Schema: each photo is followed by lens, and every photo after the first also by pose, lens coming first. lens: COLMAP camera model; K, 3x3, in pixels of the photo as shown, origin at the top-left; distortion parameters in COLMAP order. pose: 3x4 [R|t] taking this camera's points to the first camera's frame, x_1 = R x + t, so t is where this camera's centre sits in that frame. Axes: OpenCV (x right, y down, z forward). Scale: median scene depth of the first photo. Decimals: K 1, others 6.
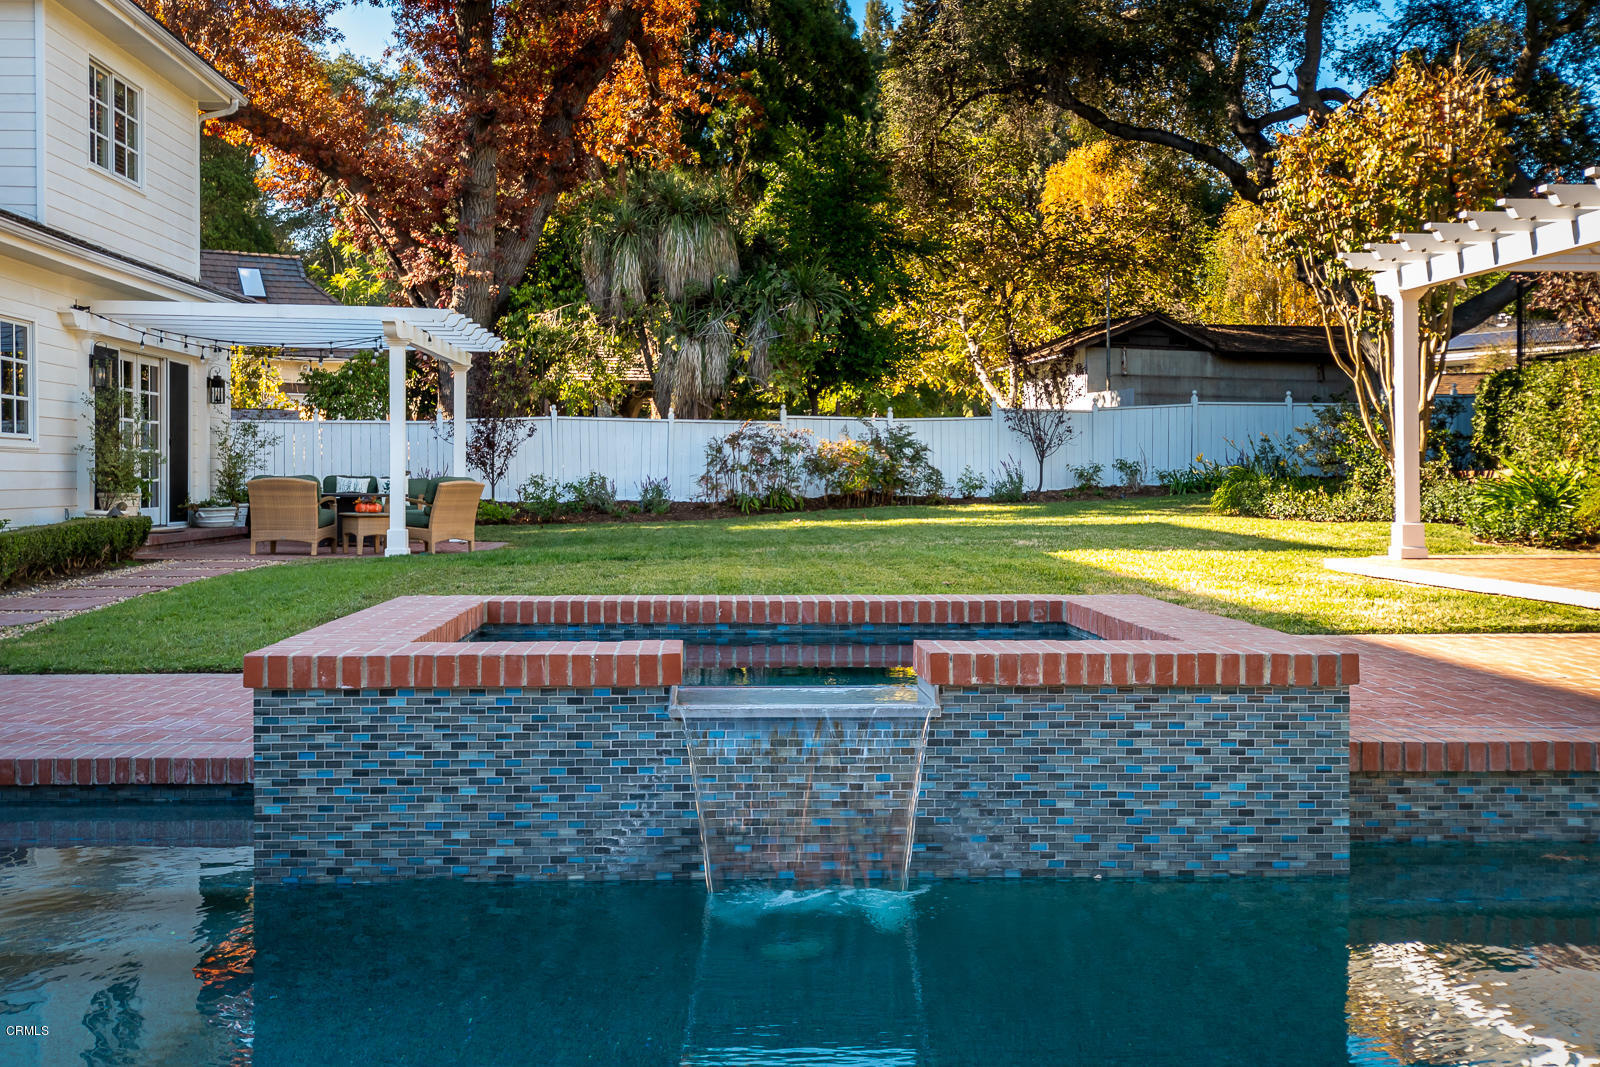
lens RADIAL K [[1748.2, 0, 810.2], [0, 1748.2, 521.5], [0, 0, 1]] dist [0.018897, 0.000000]
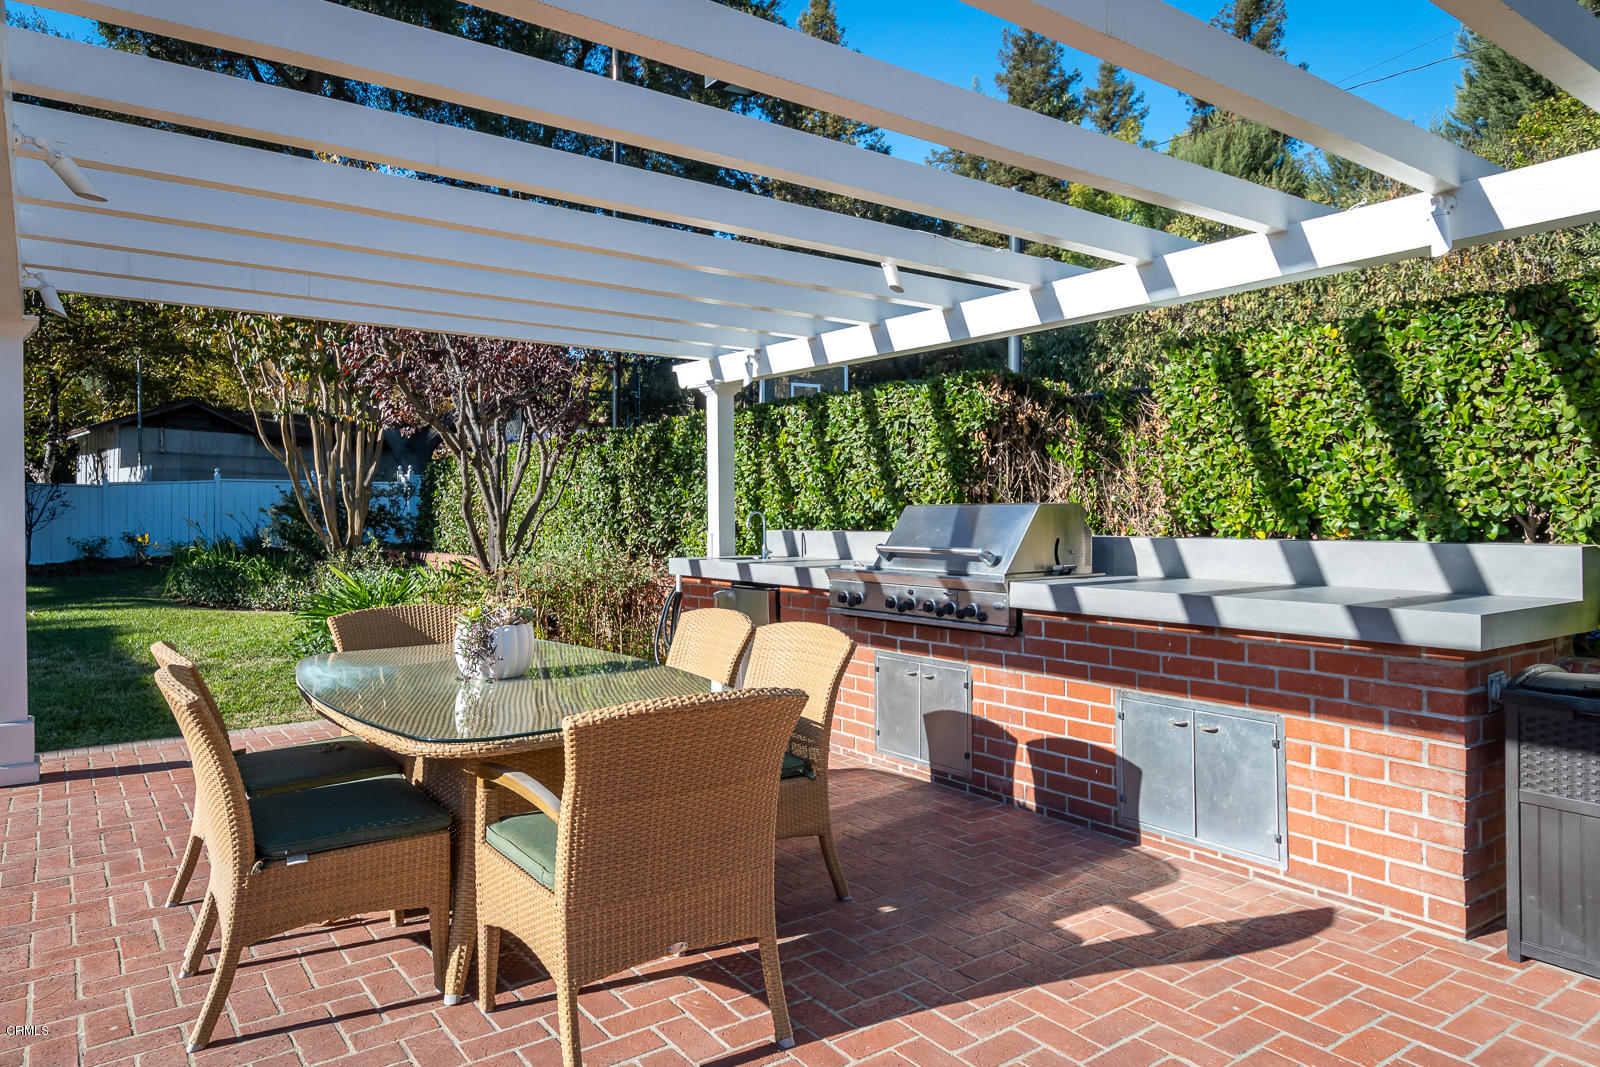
lens RADIAL K [[1008.0, 0, 798.3], [0, 1008.0, 523.8], [0, 0, 1]] dist [0.001173, -0.001831]
pose [[0.833412, -0.006176, 0.552618, 0.202130], [0.015878, 0.999792, -0.012773, -0.030150], [-0.552425, 0.019419, 0.833337, 0.309700]]
